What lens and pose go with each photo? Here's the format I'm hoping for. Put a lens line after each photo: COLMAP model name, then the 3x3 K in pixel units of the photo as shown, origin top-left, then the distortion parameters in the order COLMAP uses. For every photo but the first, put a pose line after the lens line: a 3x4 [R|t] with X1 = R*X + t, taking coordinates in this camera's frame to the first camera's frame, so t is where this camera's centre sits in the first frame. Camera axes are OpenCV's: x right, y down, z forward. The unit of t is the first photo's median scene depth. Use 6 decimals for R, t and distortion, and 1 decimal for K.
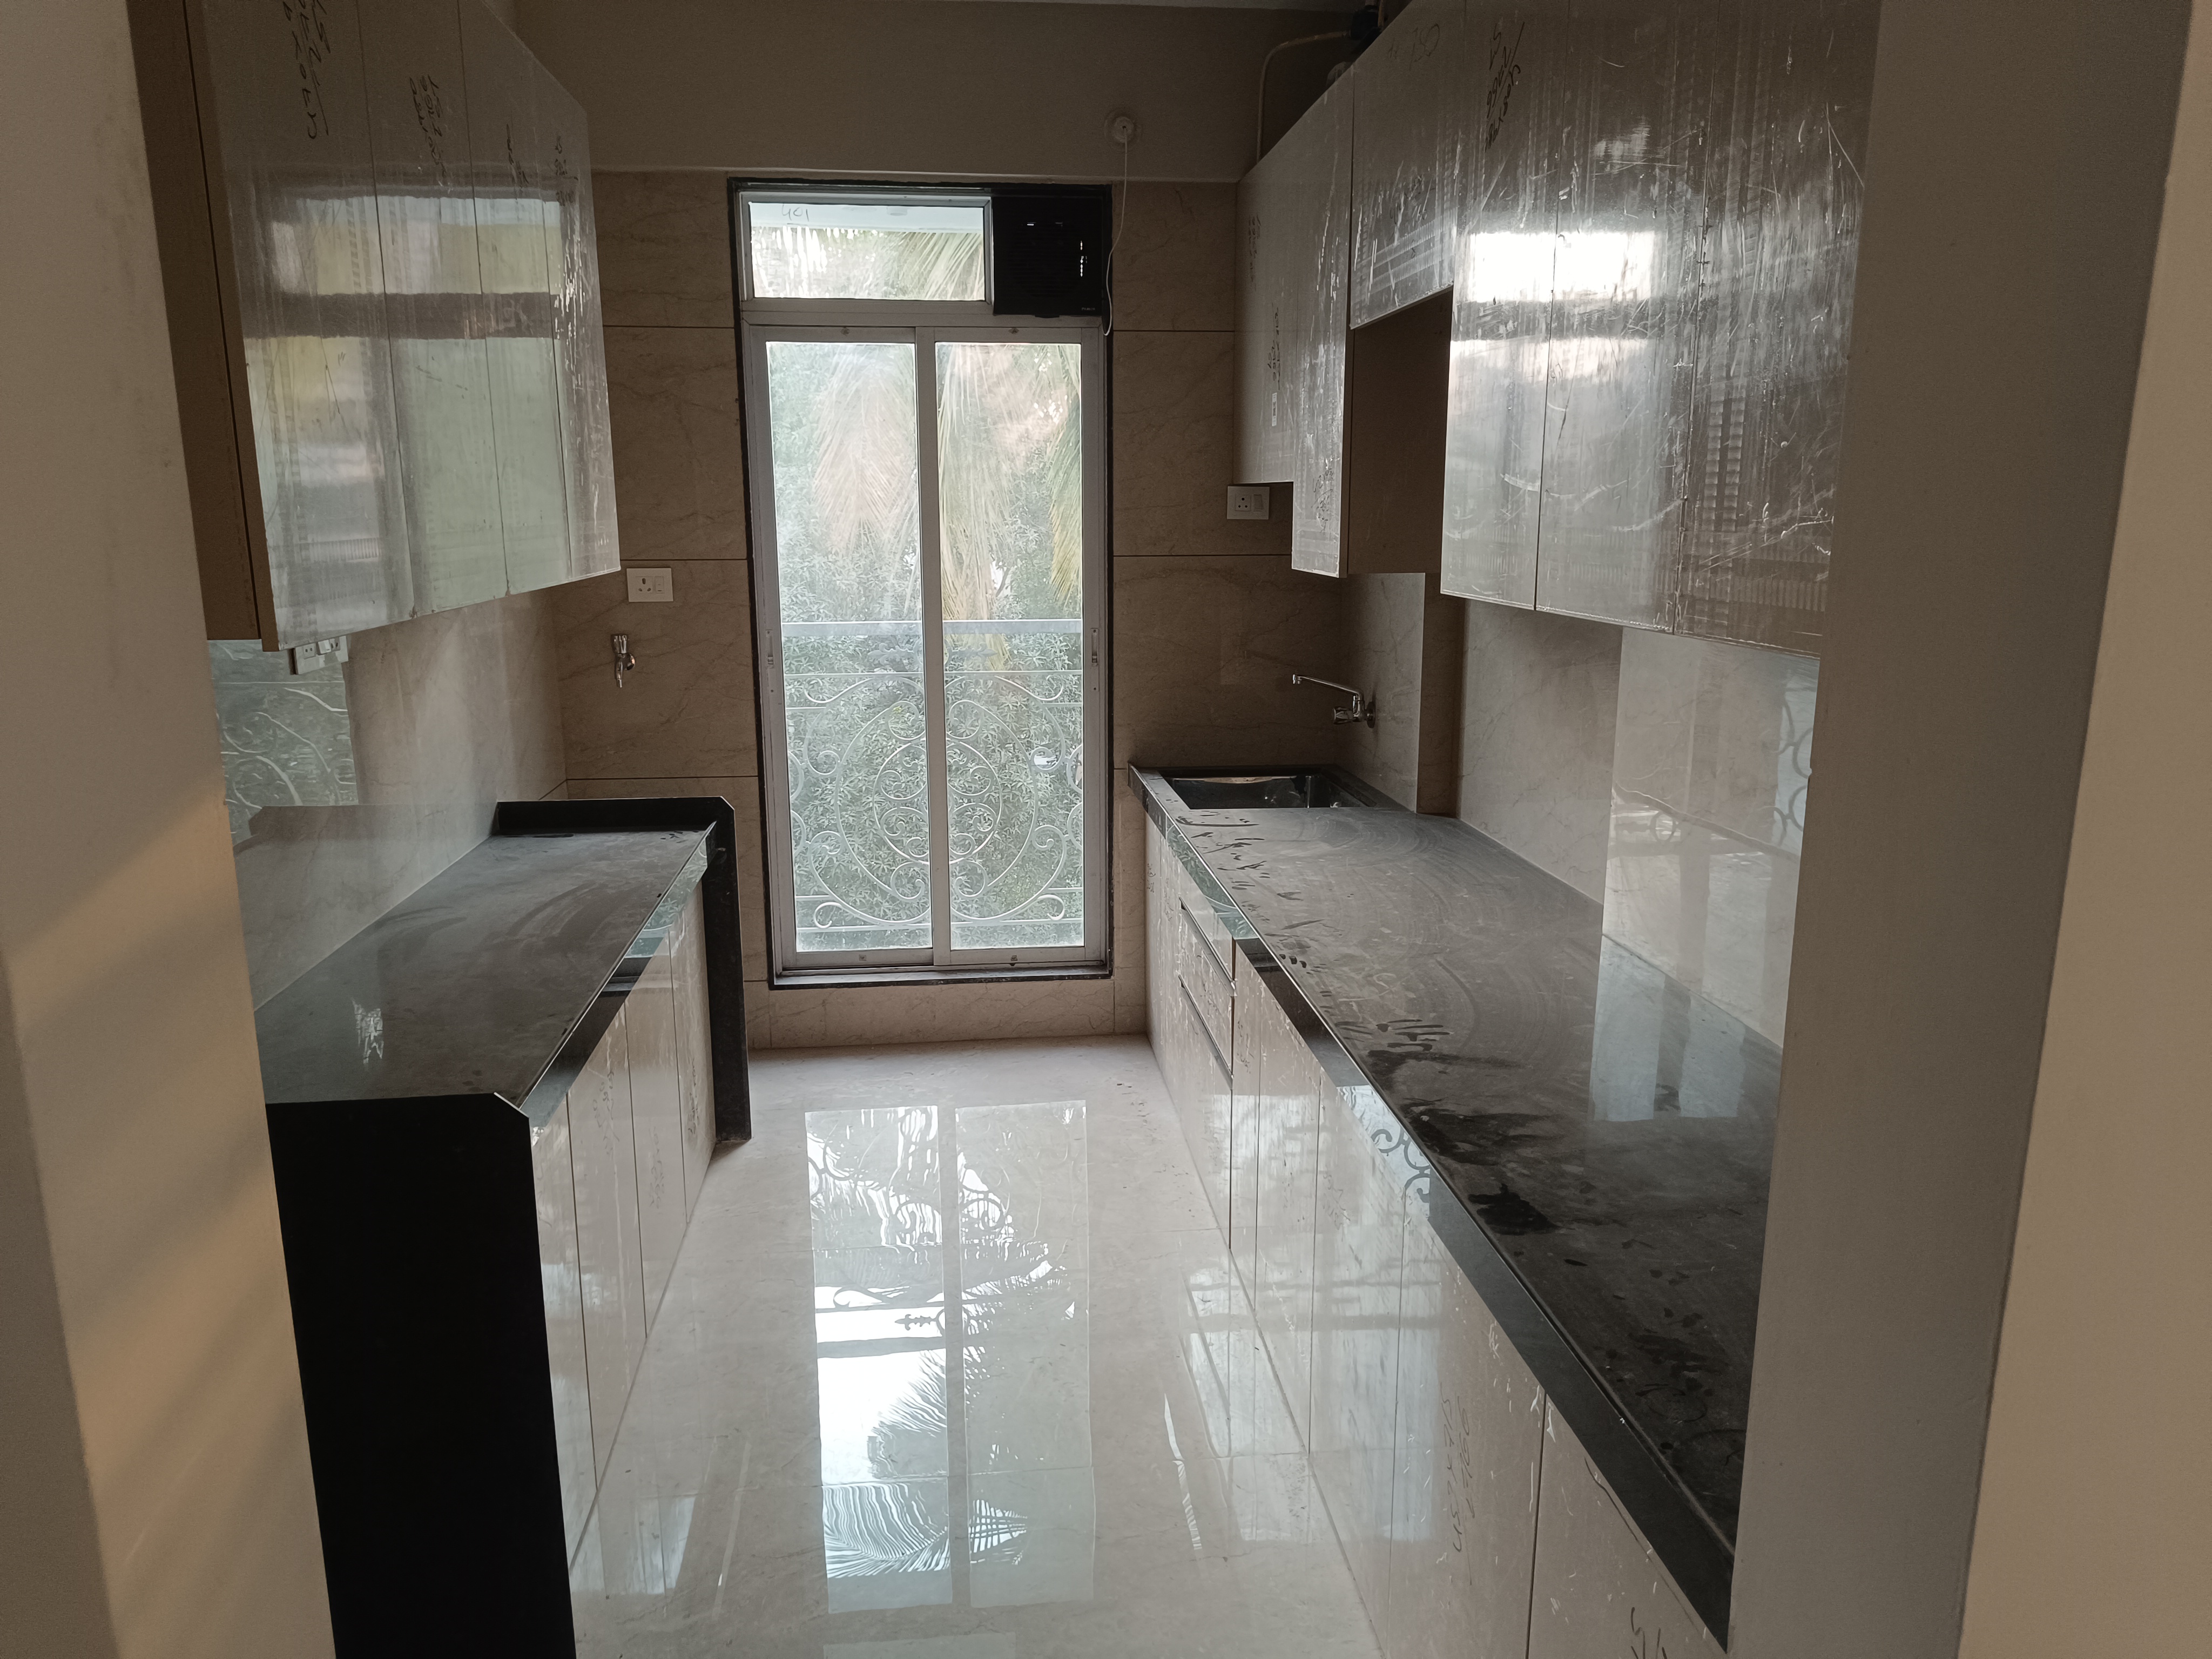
lens RADIAL K [[1579.9, 0, 1088.2], [0, 1579.9, 837.1], [0, 0, 1]] dist [0.049807, -0.050438]
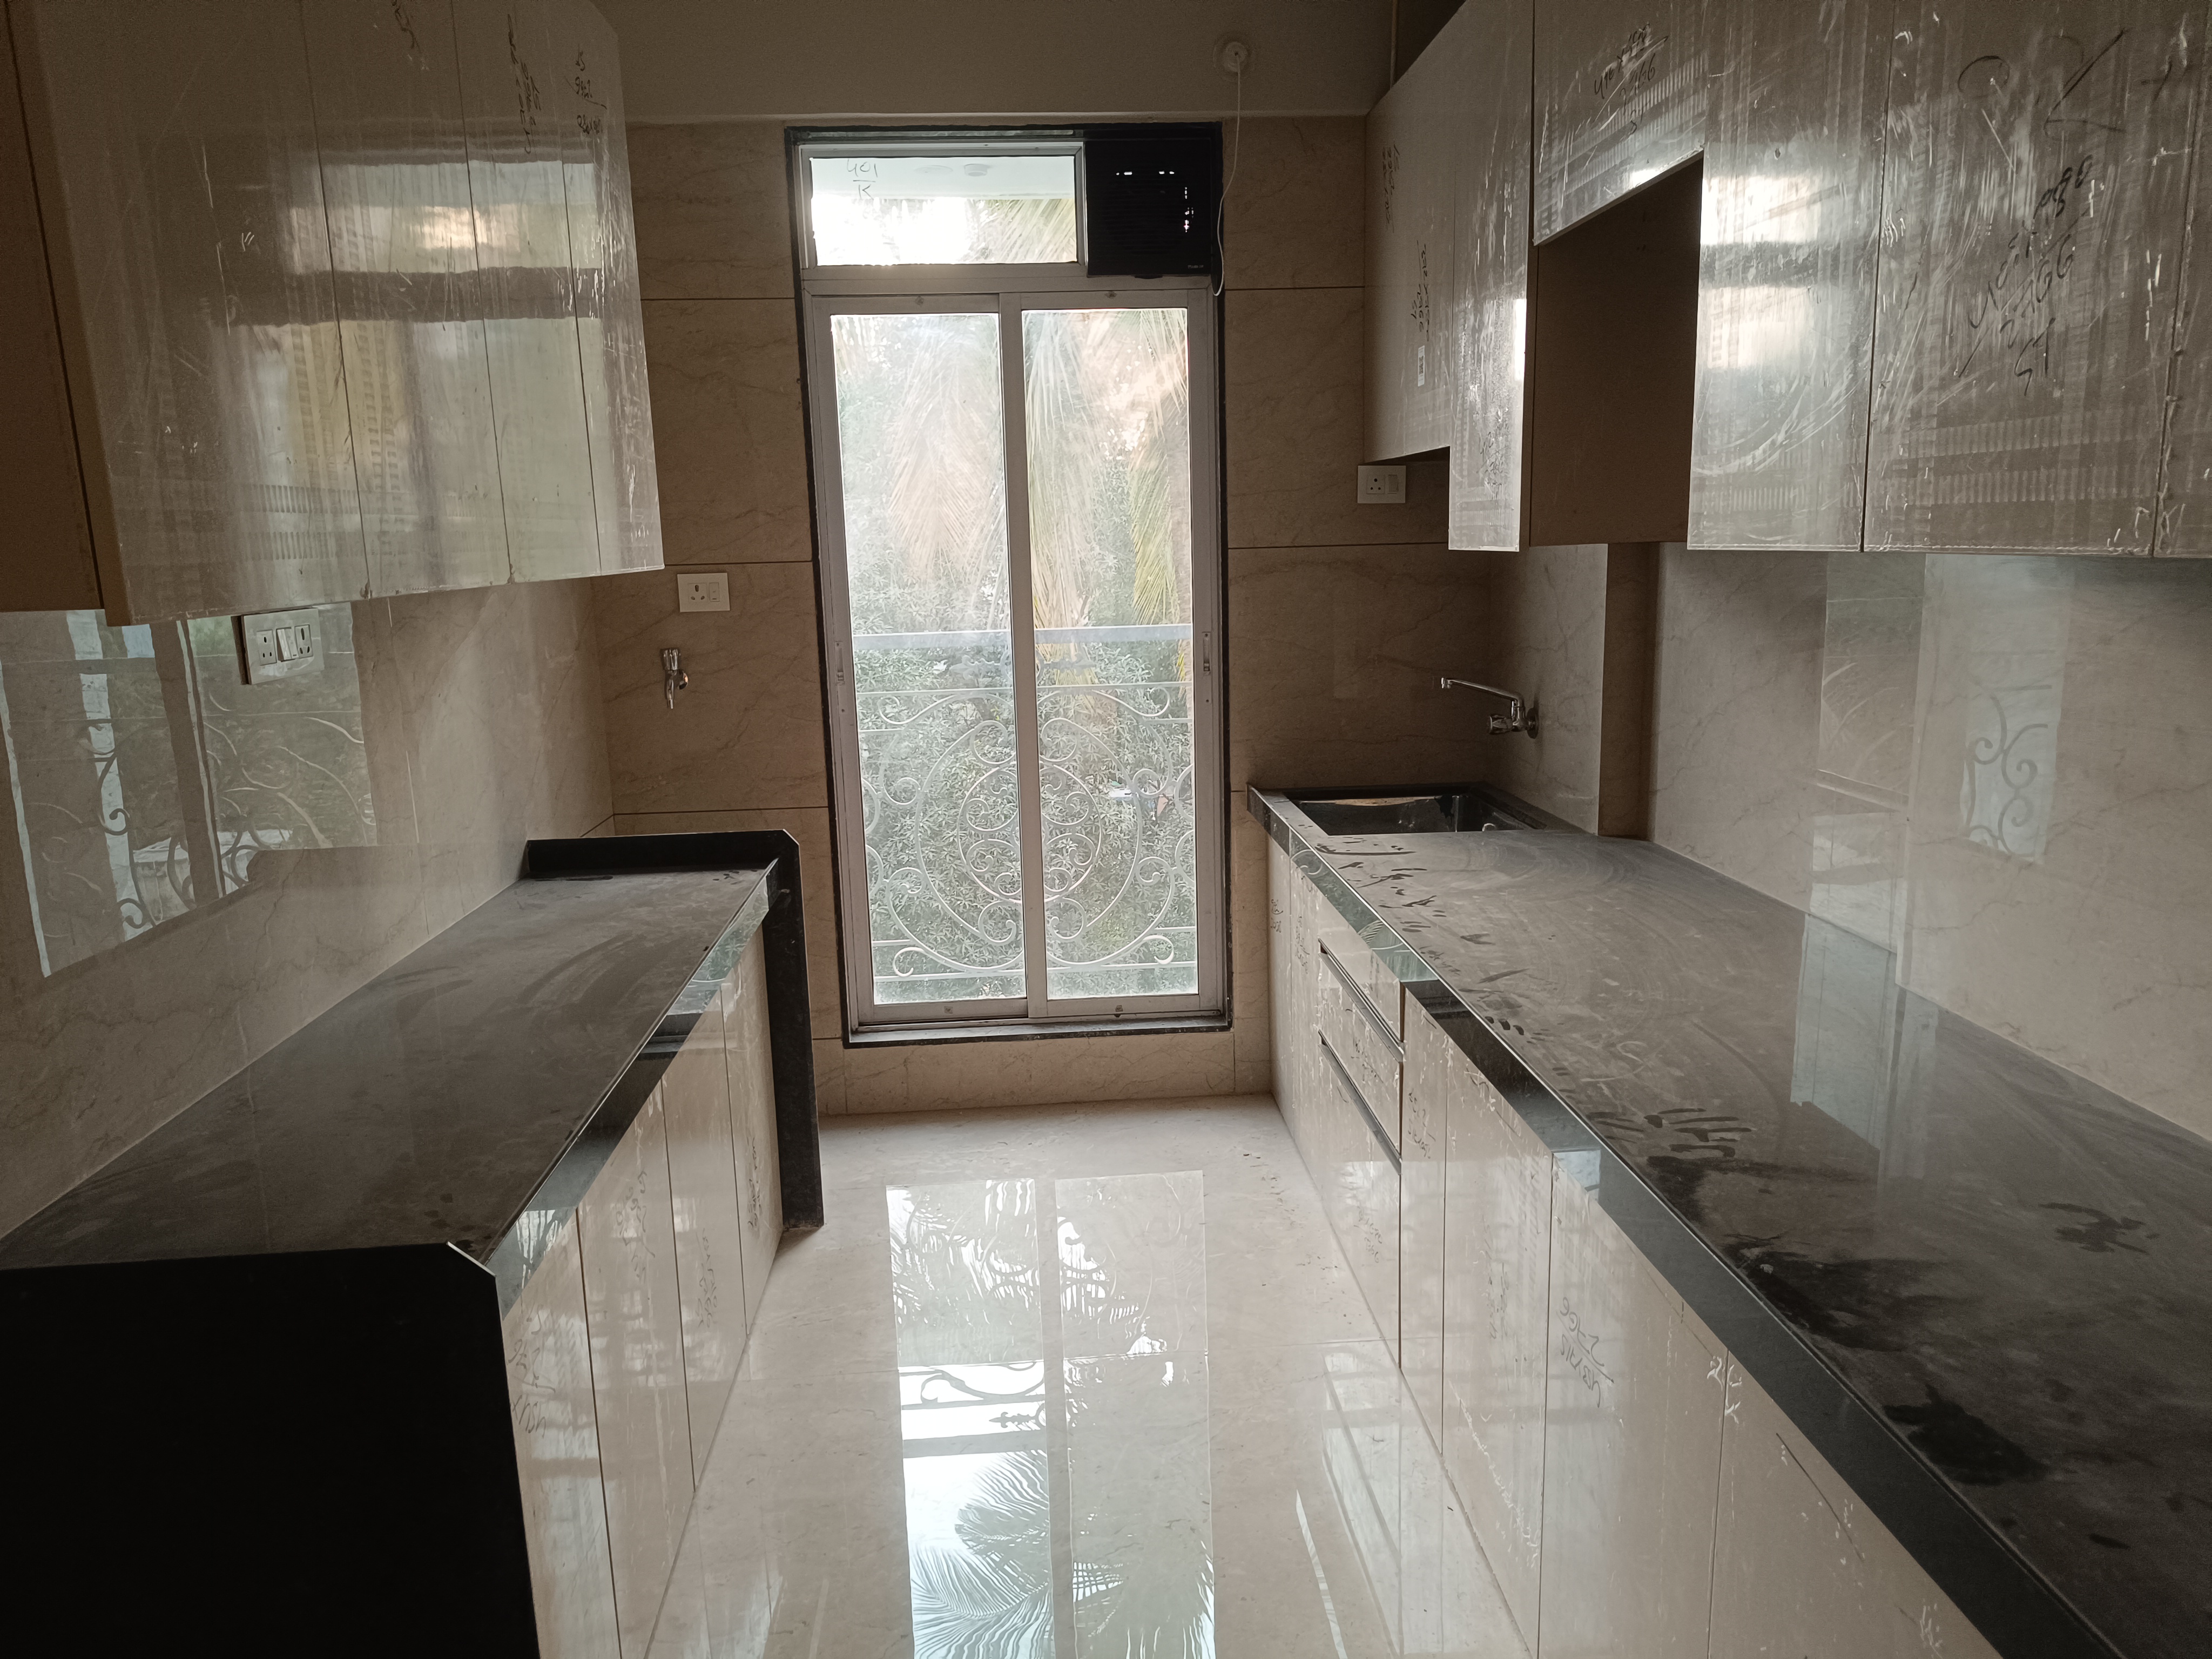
lens RADIAL K [[1579.9, 0, 1117.1], [0, 1579.9, 839.9], [0, 0, 1]] dist [0.049807, -0.050438]
pose [[0.999384, -0.016144, -0.031150, -0.022006], [0.015554, 0.999696, -0.019107, -0.000600], [0.031449, 0.018610, 0.999332, 0.134256]]
